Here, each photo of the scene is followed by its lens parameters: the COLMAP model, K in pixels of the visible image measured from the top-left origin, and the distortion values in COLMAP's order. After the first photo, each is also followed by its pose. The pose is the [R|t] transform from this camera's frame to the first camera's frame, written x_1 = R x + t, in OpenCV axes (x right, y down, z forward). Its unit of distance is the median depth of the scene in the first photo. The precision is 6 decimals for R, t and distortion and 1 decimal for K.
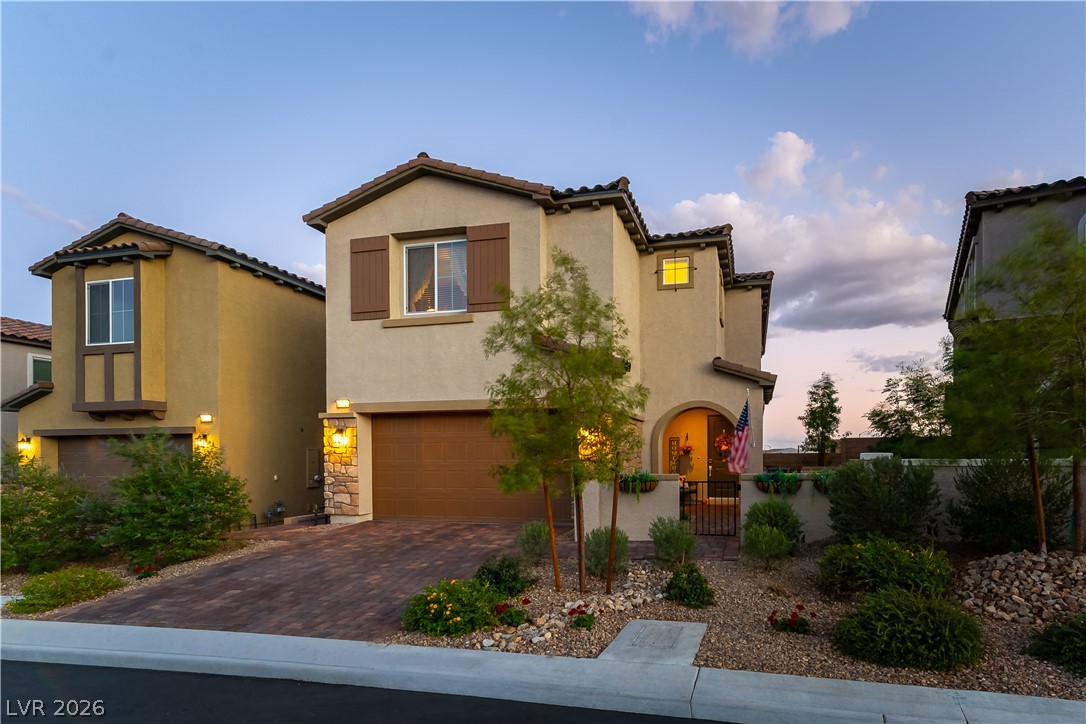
lens RADIAL K [[473.1, 0, 543.0], [0, 473.1, 362.0], [0, 0, 1]] dist [-0.000533, -0.000038]
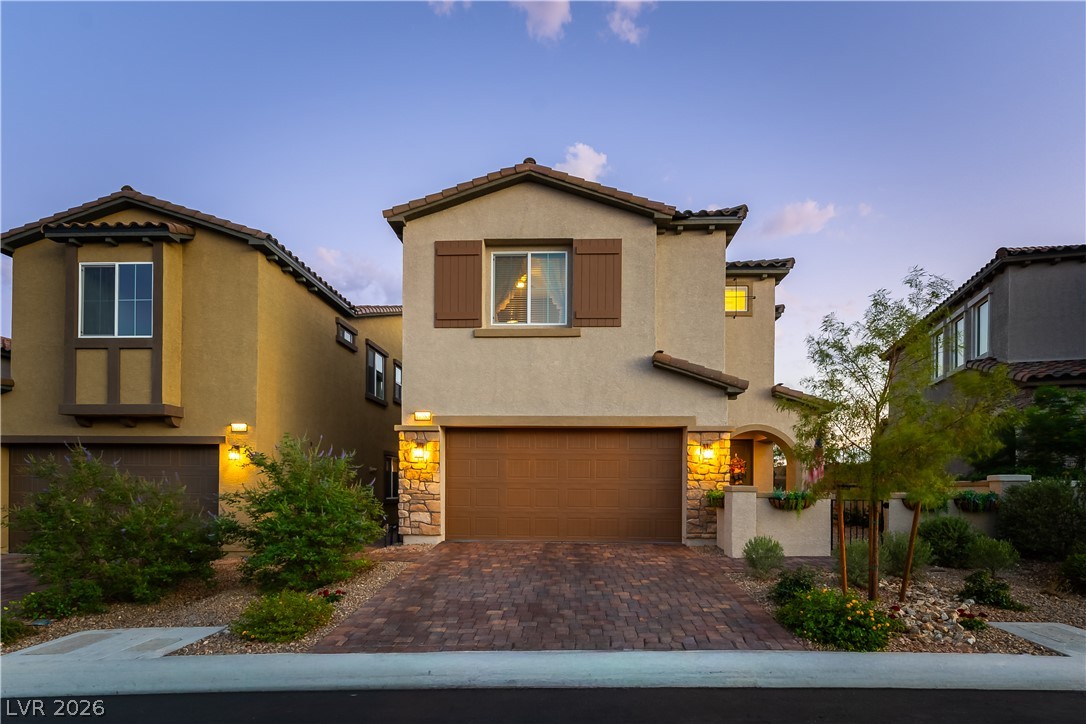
lens RADIAL K [[483.3, 0, 543.0], [0, 483.3, 381.2], [0, 0, 1]] dist [-0.000211, -0.000092]
pose [[0.987662, 0.044575, 0.150120, -0.334810], [-0.044052, 0.999006, -0.006807, 0.015890], [-0.150274, 0.000110, 0.988644, 0.021004]]
